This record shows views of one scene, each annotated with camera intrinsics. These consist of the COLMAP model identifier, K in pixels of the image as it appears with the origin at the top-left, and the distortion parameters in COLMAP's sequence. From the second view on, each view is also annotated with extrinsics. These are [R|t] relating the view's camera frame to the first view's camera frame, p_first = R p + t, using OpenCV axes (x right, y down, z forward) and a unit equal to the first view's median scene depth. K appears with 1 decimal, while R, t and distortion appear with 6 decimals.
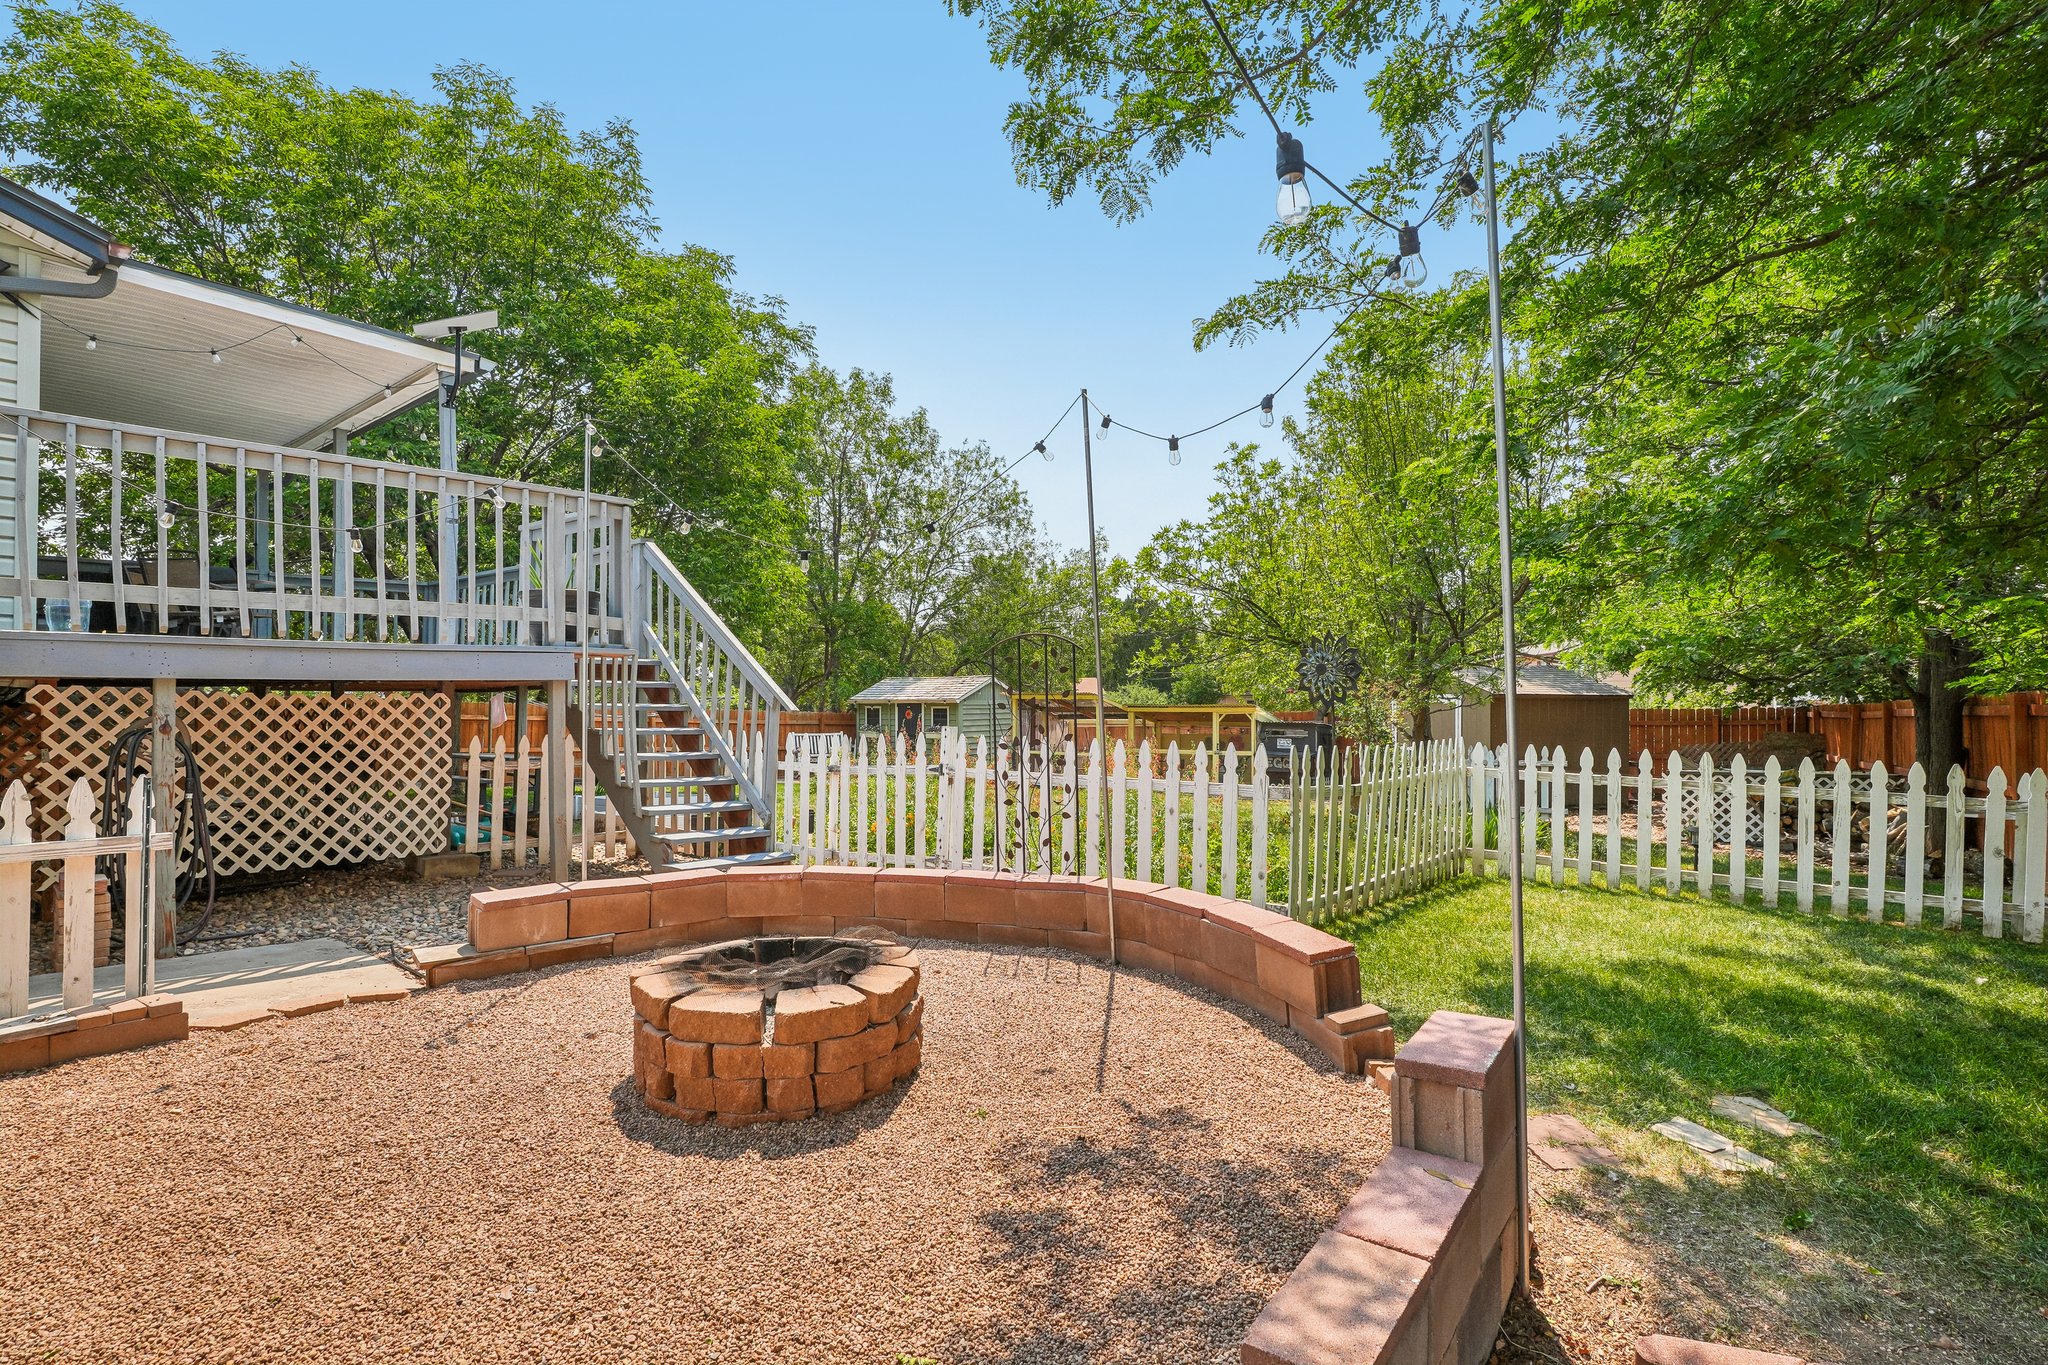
lens RADIAL K [[992.6, 0, 1034.7], [0, 992.6, 691.5], [0, 0, 1]] dist [-0.025219, -0.001959]
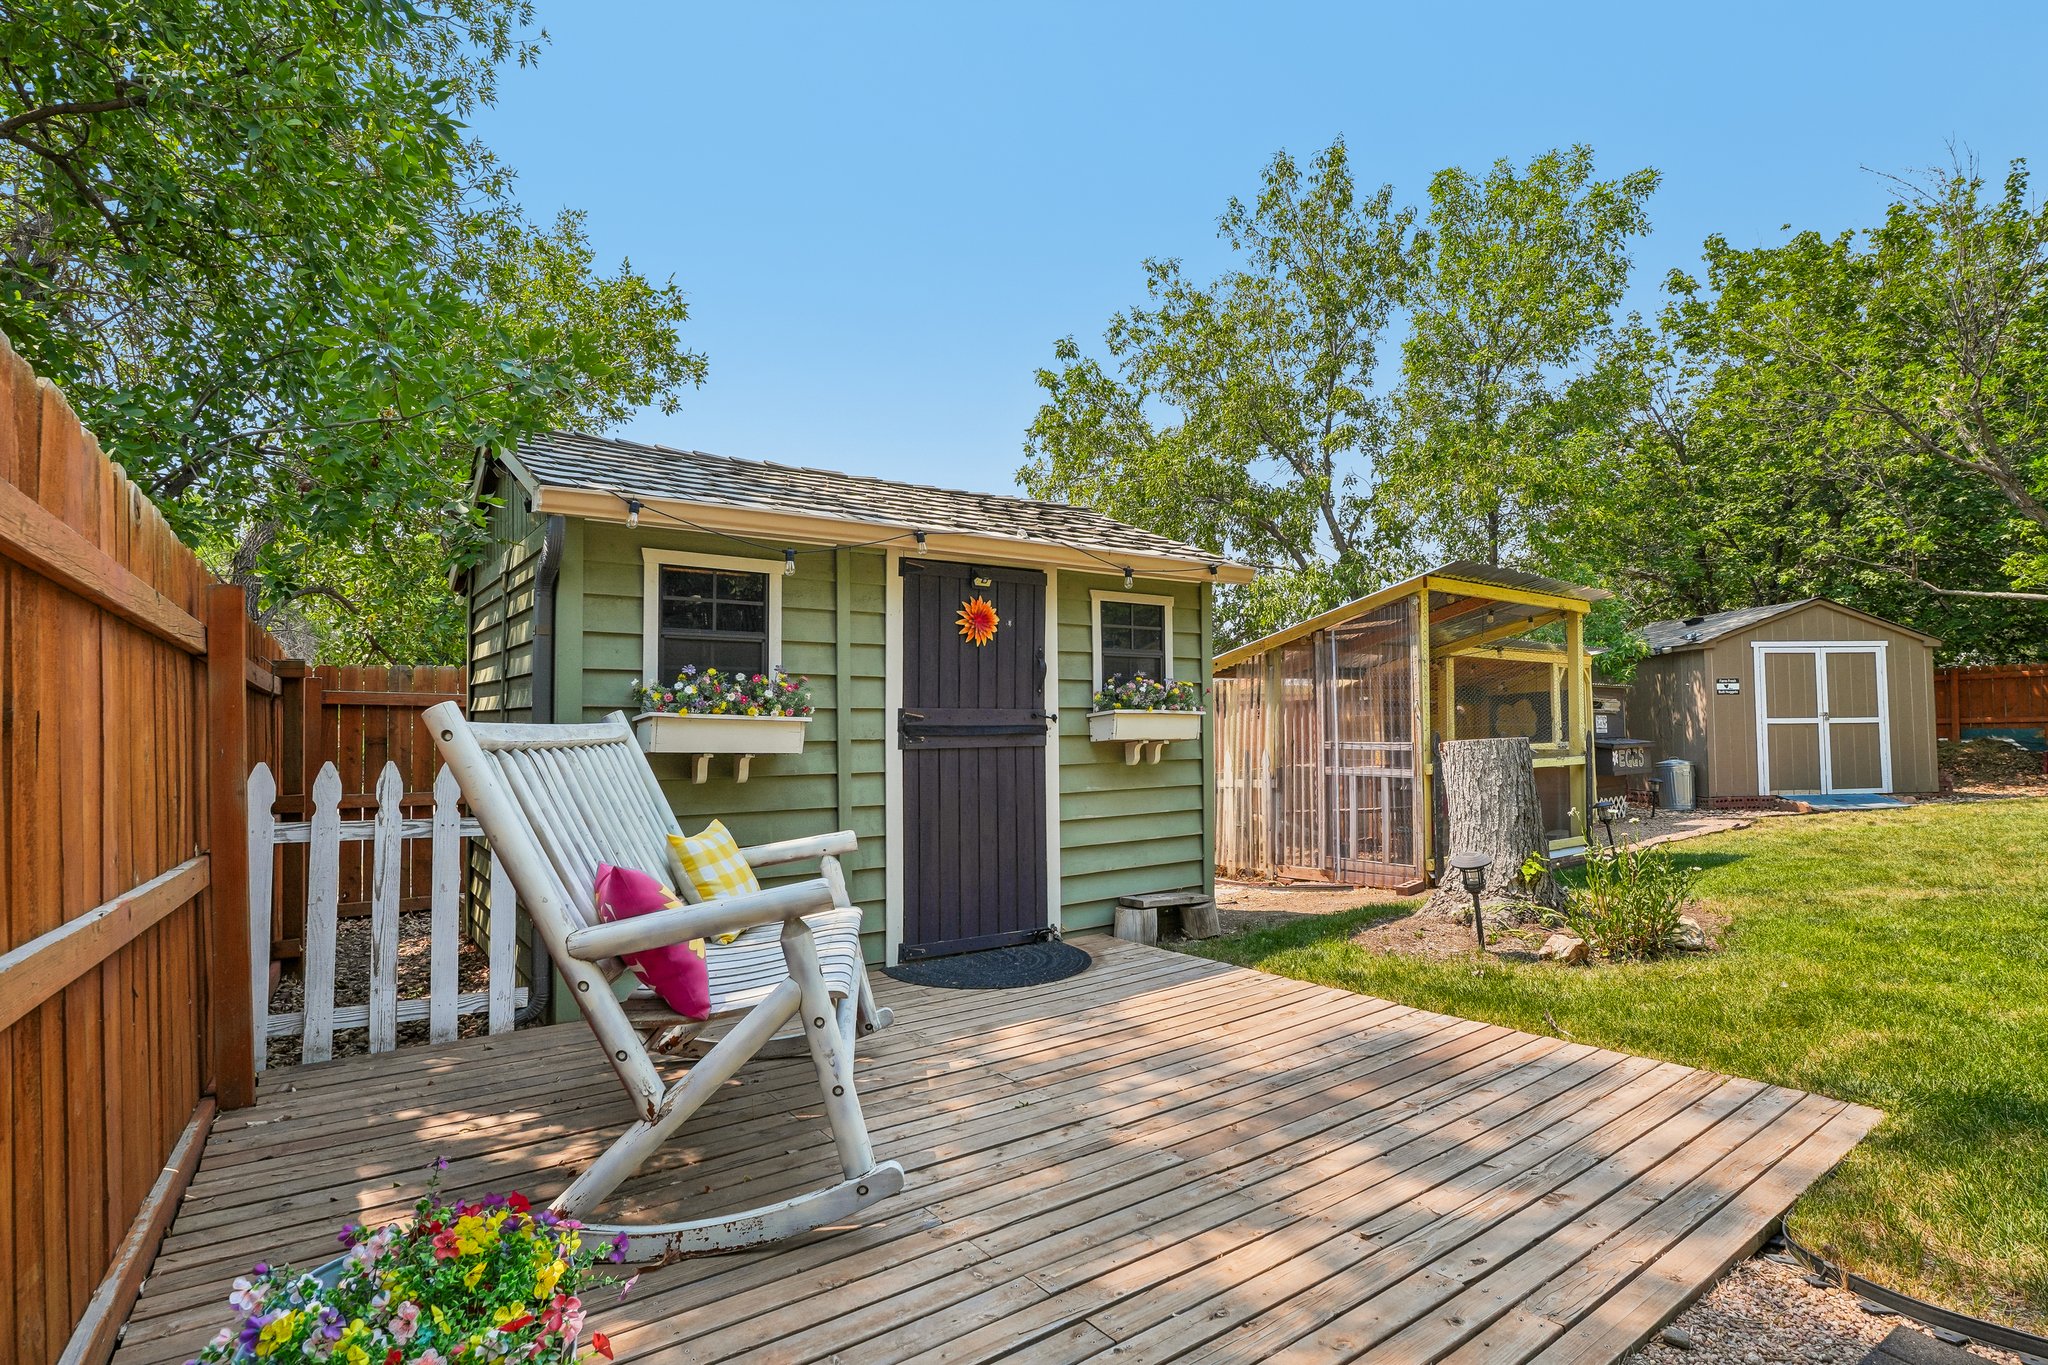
lens RADIAL K [[992.6, 0, 1024.4], [0, 992.6, 690.3], [0, 0, 1]] dist [-0.025219, -0.001959]
pose [[0.319089, 0.031670, 0.947196, -0.293764], [0.000753, 0.999433, -0.033671, 0.041194], [-0.947725, 0.011457, 0.318884, 0.895602]]
